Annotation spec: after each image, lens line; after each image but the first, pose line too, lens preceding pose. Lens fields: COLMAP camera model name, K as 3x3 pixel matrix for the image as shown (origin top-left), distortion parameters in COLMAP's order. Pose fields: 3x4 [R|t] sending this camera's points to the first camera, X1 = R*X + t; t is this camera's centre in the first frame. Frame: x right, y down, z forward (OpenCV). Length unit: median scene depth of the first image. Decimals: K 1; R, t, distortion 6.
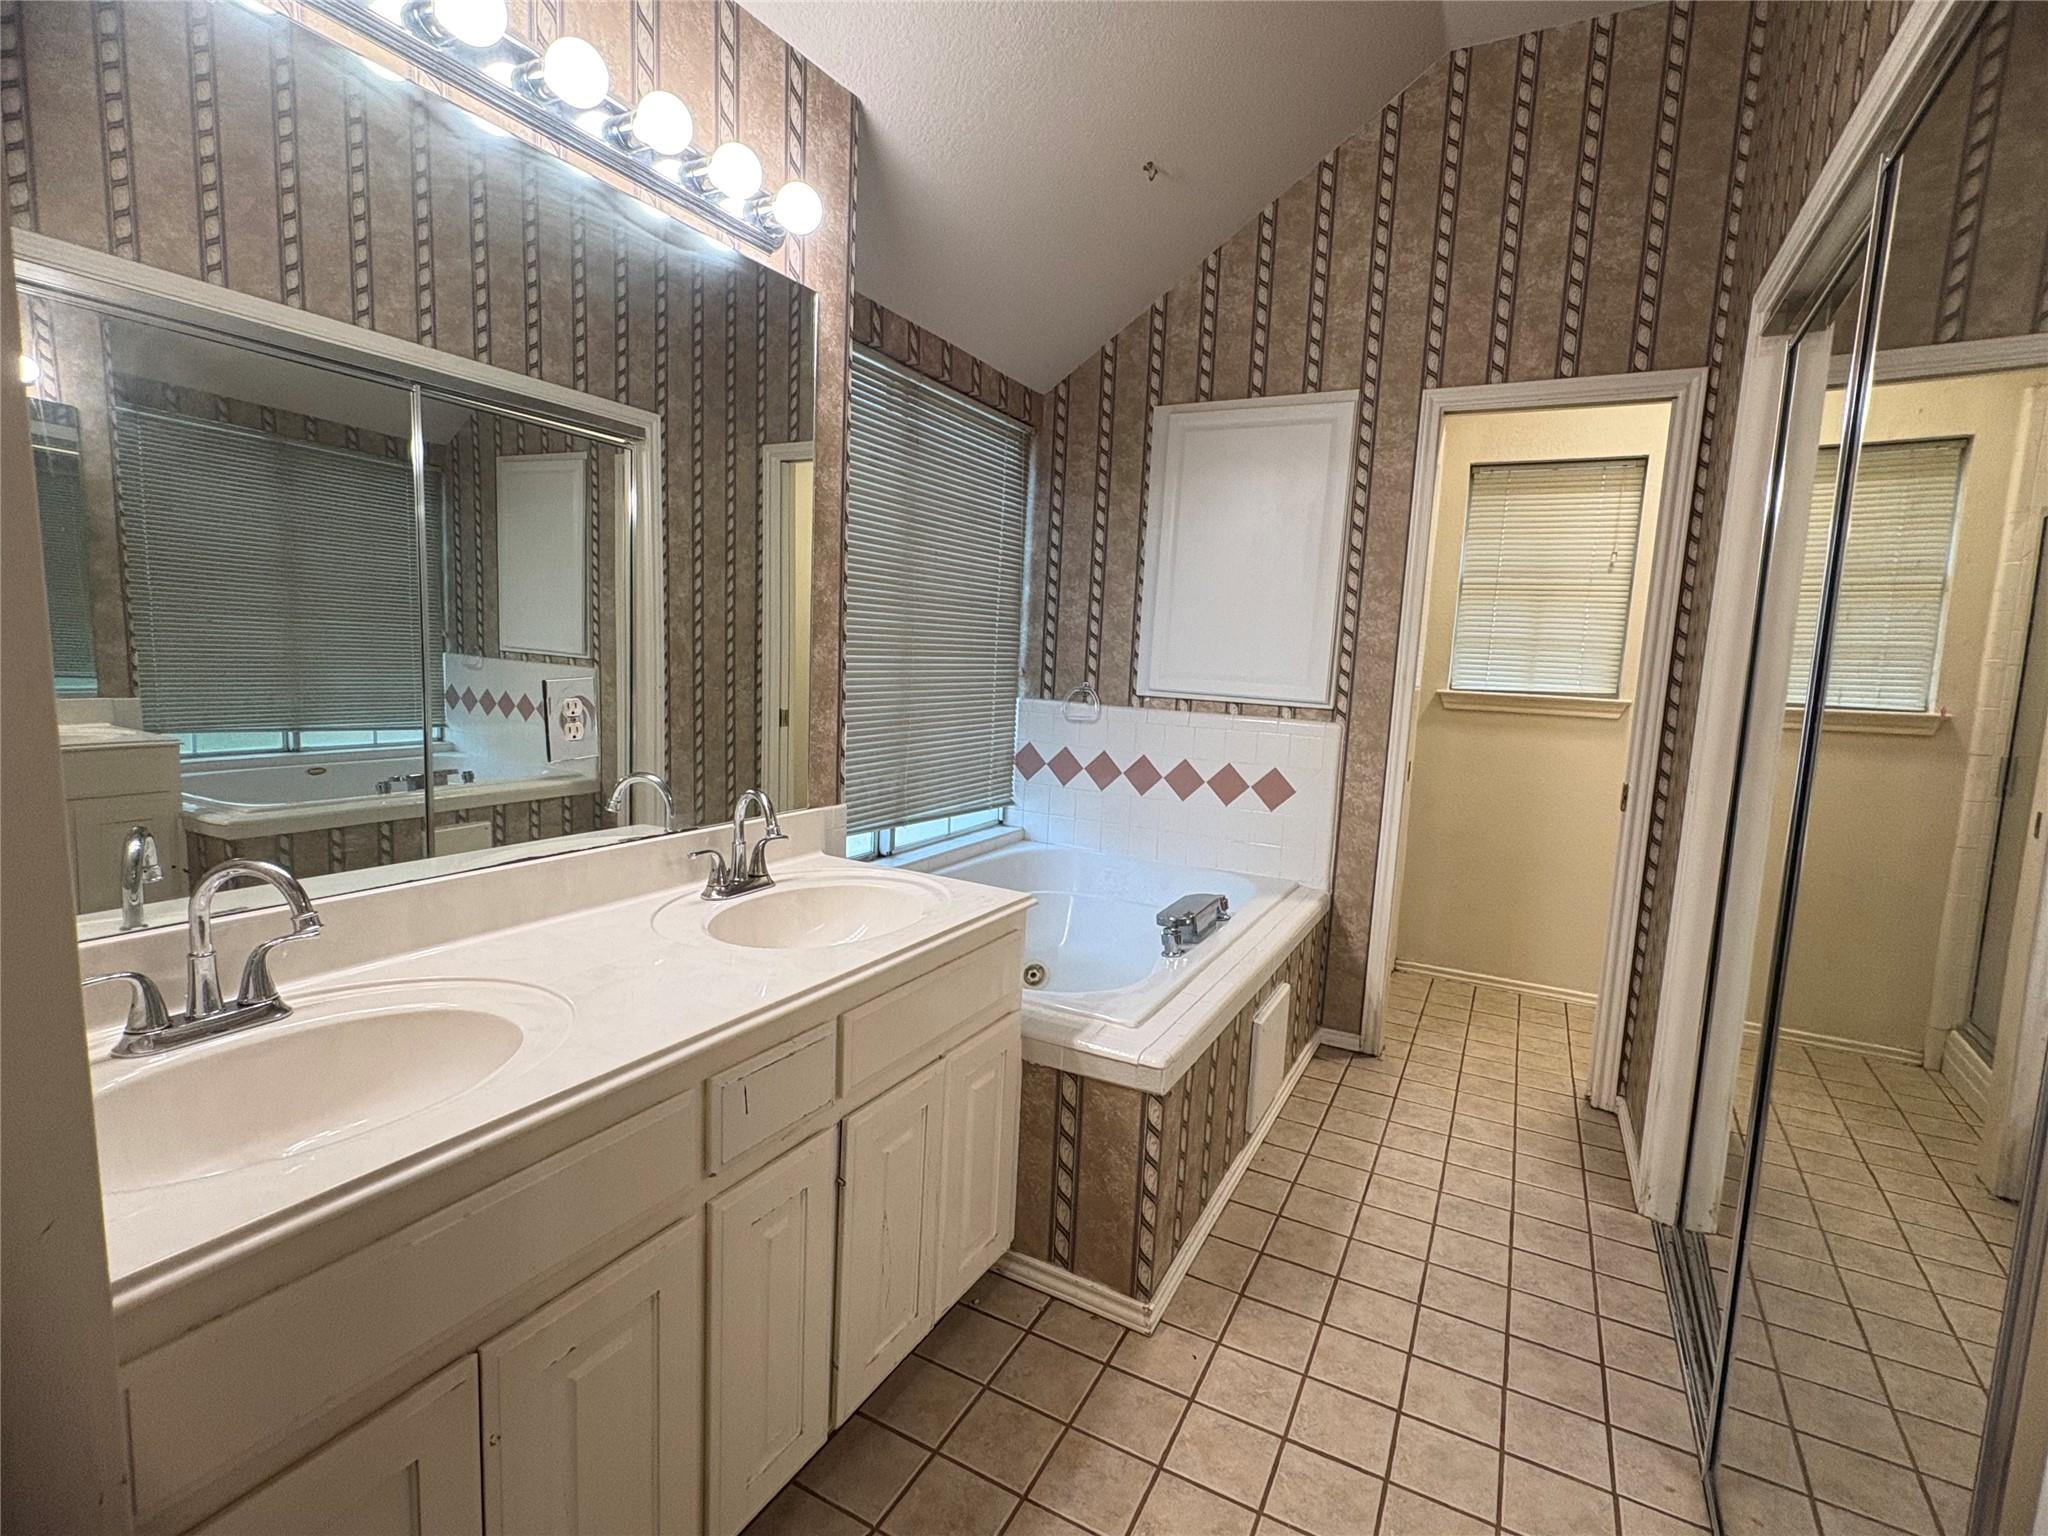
lens RADIAL K [[962.4, 0, 1023.5], [0, 962.4, 768.4], [0, 0, 1]] dist [-0.001767, -0.000248]
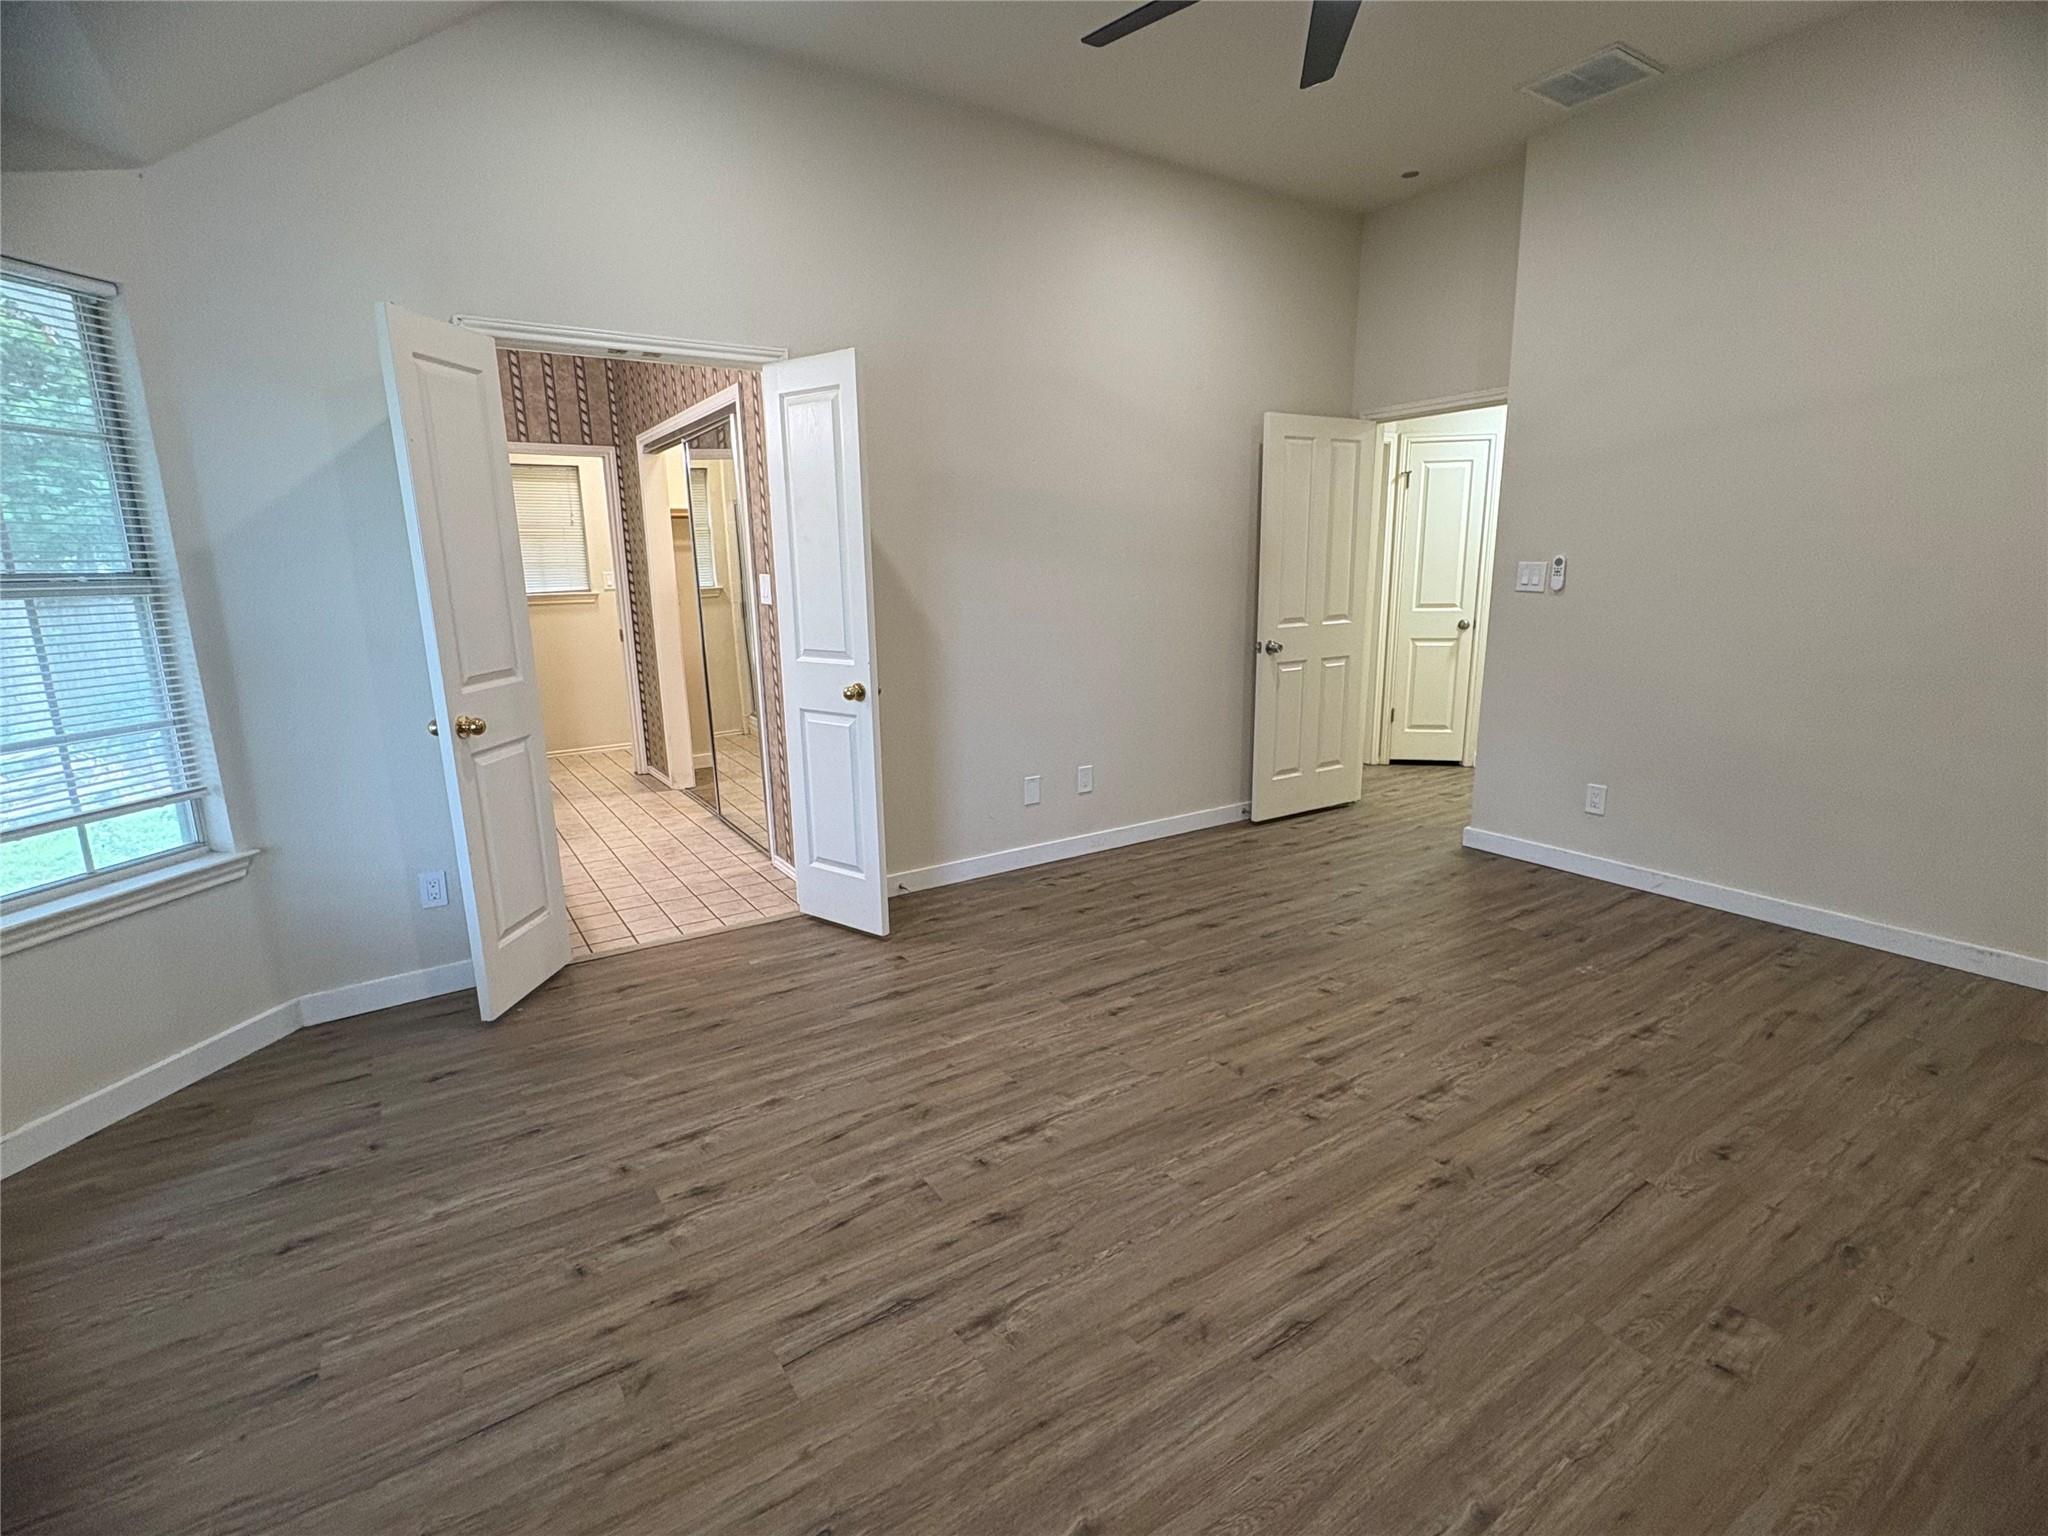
lens RADIAL K [[962.4, 0, 1019.1], [0, 962.4, 776.9], [0, 0, 1]] dist [-0.001767, -0.000248]
pose [[0.489458, -0.243539, 0.837329, -0.898550], [0.146400, 0.969530, 0.196412, 0.046111], [-0.859650, 0.026449, 0.510198, -0.953108]]
